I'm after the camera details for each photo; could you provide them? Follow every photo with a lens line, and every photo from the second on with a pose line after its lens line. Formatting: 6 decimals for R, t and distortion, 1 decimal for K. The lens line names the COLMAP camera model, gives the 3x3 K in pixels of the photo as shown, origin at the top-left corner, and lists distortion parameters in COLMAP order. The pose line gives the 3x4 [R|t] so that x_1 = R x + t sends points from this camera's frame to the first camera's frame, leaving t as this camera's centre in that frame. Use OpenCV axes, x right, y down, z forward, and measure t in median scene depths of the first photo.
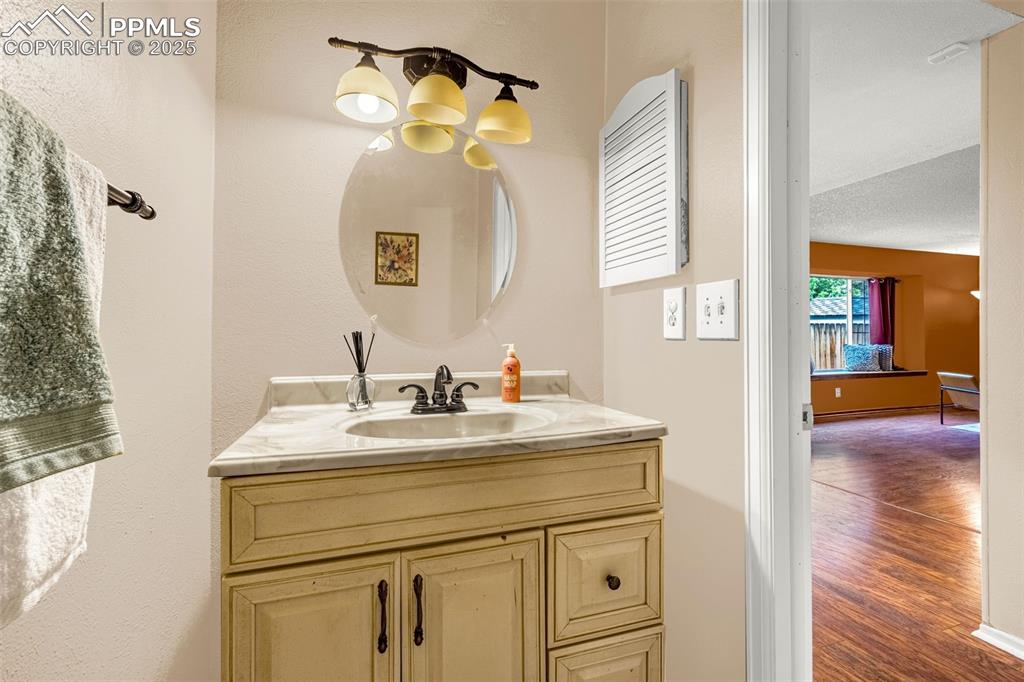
lens RADIAL K [[452.2, 0, 508.5], [0, 452.2, 337.0], [0, 0, 1]] dist [-0.003114, -0.000809]
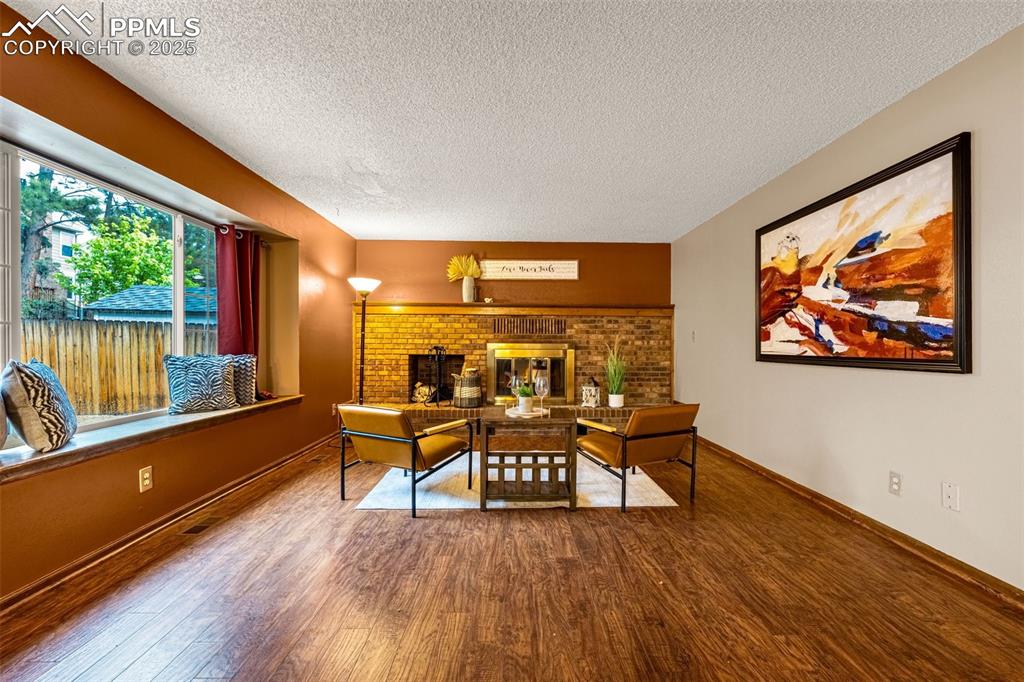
lens RADIAL K [[452.2, 0, 515.5], [0, 452.2, 346.9], [0, 0, 1]] dist [-0.003114, -0.000809]
pose [[0.291175, 0.000151, 0.956670, 0.411321], [-0.006189, 0.999979, 0.001726, 0.004716], [-0.956650, -0.006424, 0.291170, 0.529559]]
